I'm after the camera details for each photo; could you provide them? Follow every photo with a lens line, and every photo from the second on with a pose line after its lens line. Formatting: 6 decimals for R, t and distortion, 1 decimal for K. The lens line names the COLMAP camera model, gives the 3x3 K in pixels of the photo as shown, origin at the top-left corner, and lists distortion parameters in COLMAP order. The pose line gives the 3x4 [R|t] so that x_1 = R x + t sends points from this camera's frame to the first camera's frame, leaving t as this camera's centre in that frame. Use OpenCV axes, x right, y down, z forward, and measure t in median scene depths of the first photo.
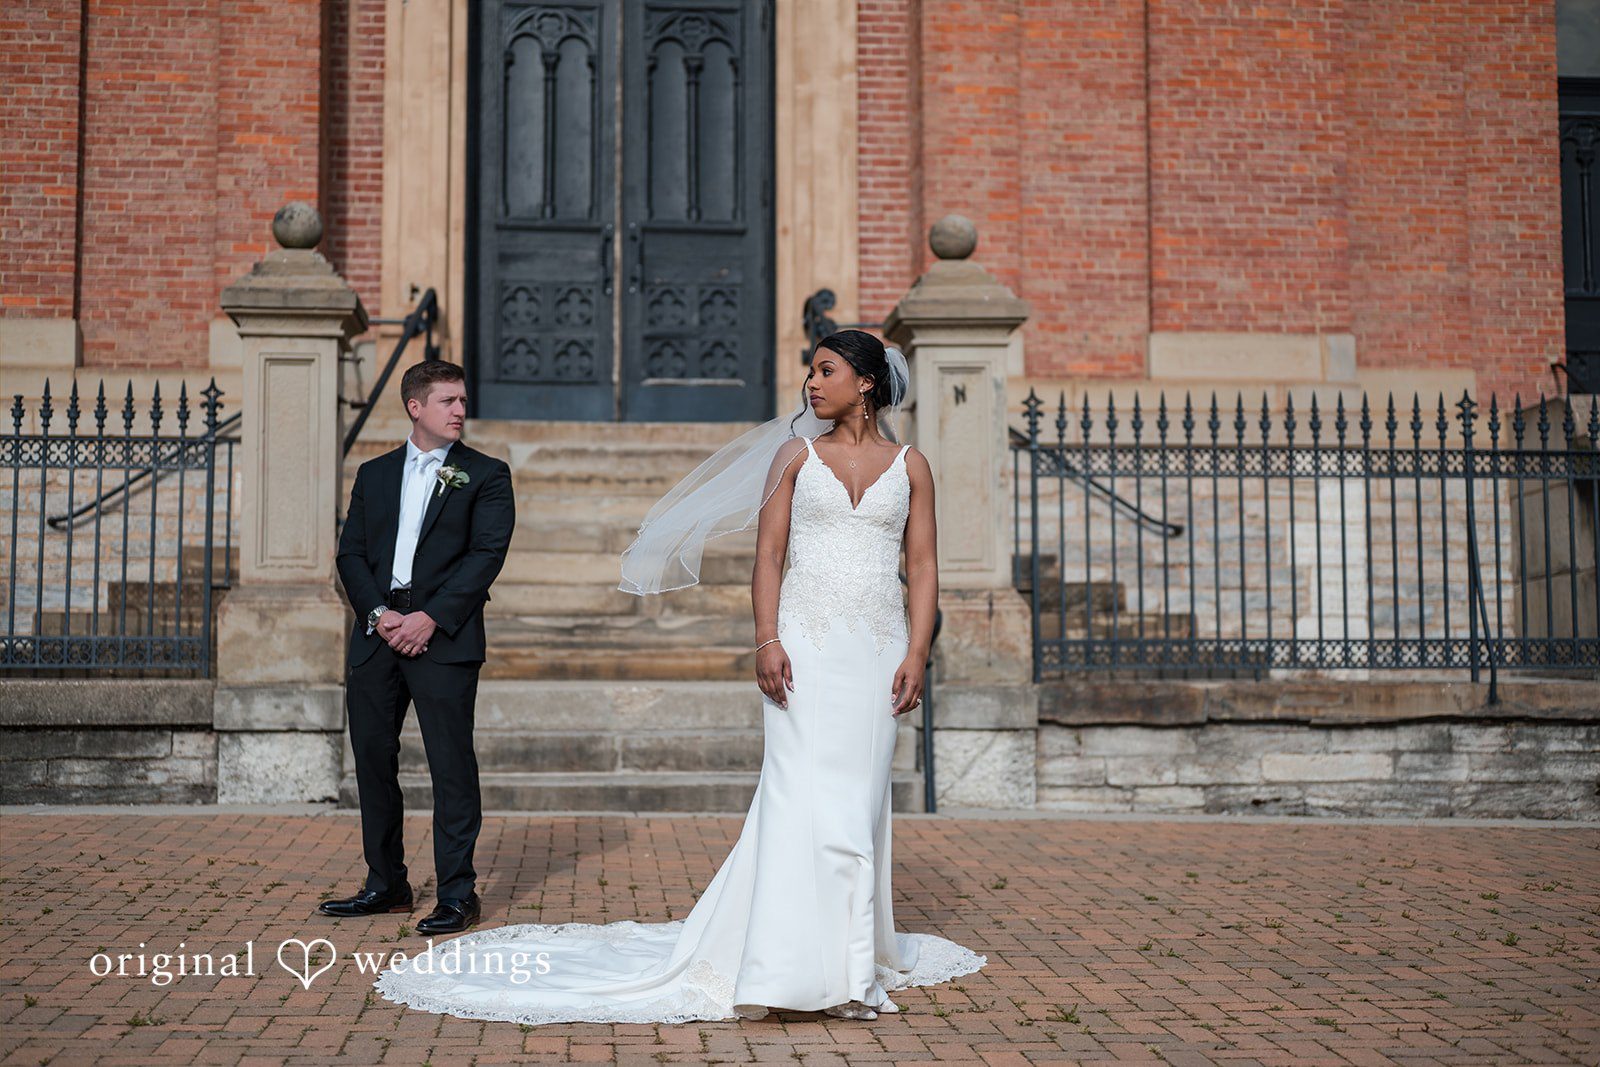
lens RADIAL K [[2339.4, 0, 761.9], [0, 2339.4, 566.8], [0, 0, 1]] dist [0.011723, -0.006310]
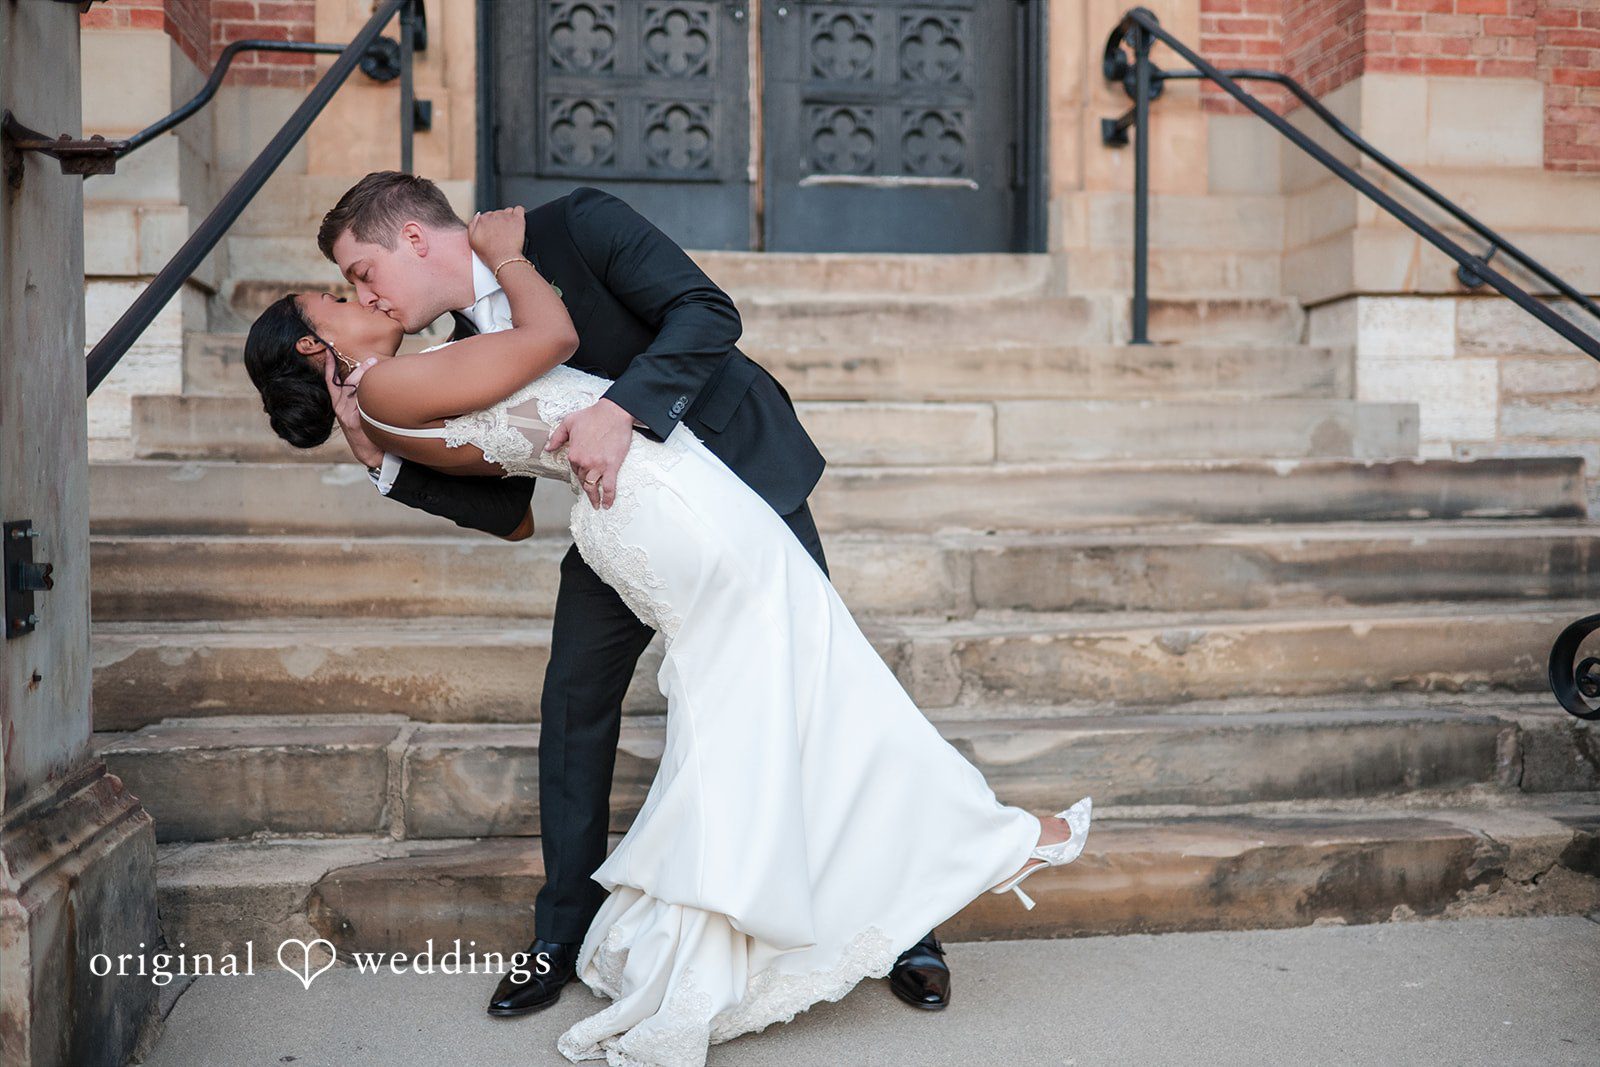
lens RADIAL K [[1597.5, 0, 800.0], [0, 1597.5, 533.5], [0, 0, 1]] dist [0.010951, -0.019793]
pose [[0.997974, -0.004773, 0.063439, -0.077198], [-0.001621, 0.994950, 0.100362, -0.033625], [-0.063598, -0.100262, 0.992926, 0.620112]]
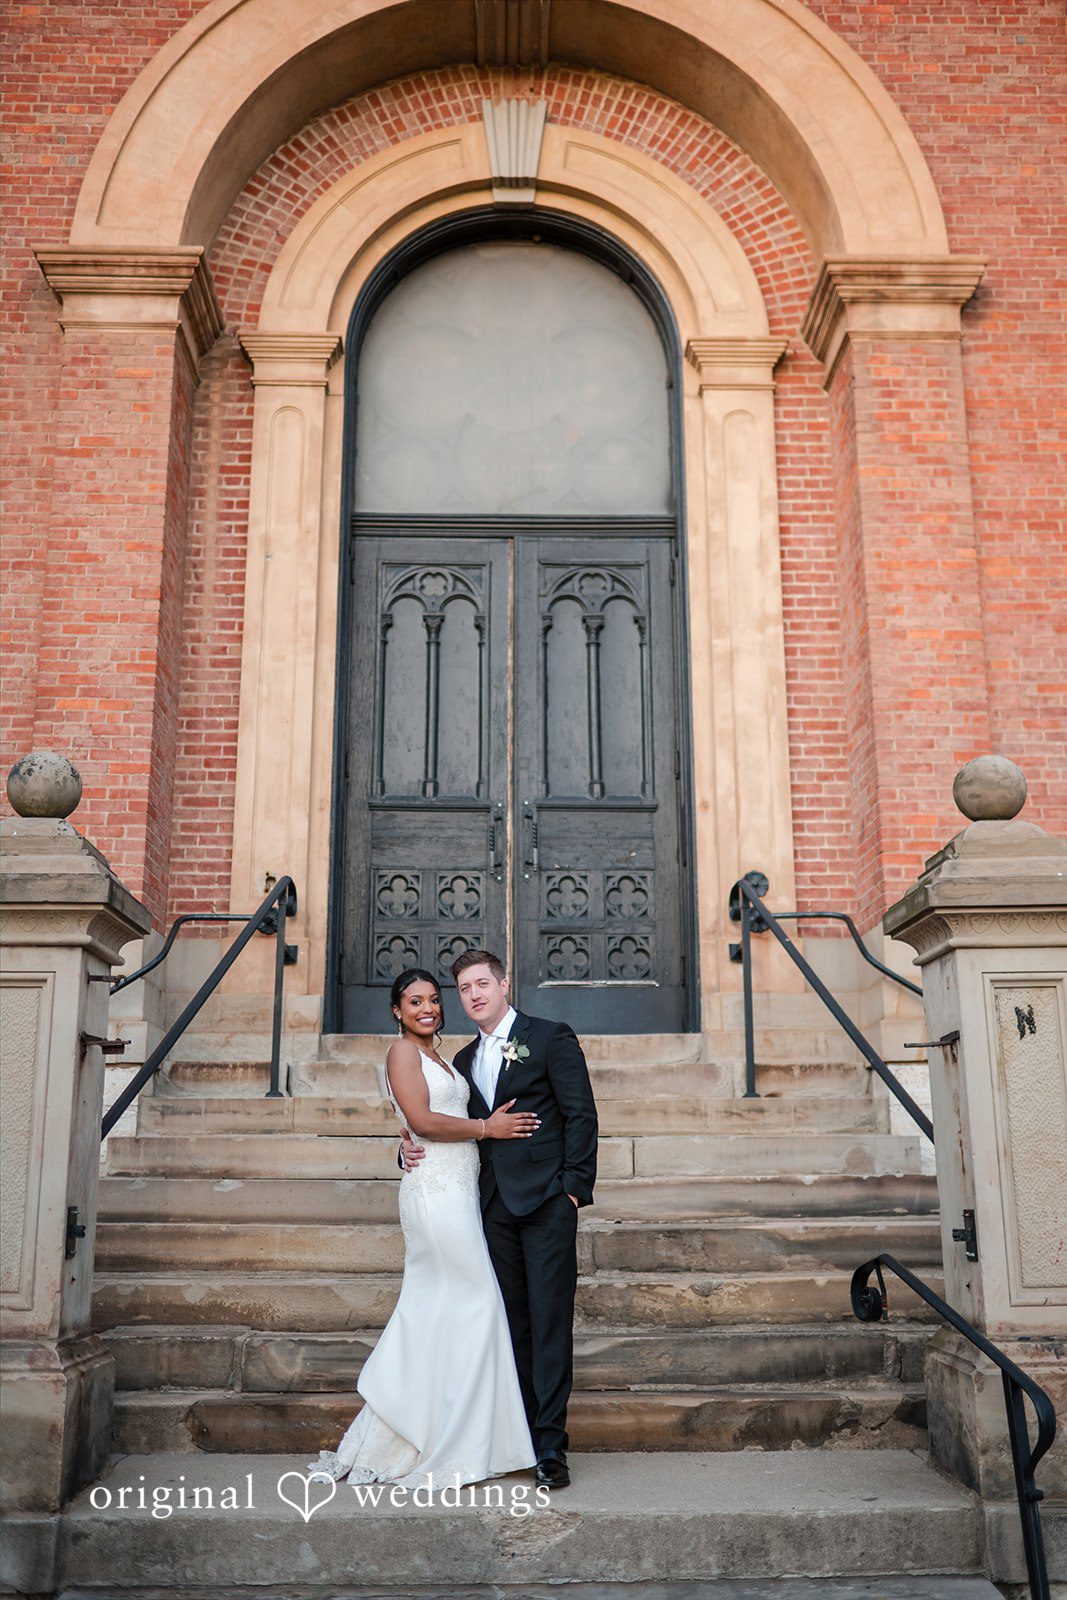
lens RADIAL K [[1597.5, 0, 533.5], [0, 1597.5, 800.0], [0, 0, 1]] dist [0.010951, -0.019793]
pose [[0.998552, -0.015895, -0.051386, -0.022619], [0.006868, 0.985199, -0.171275, -0.046249], [0.053348, 0.170674, 0.983882, 0.425547]]
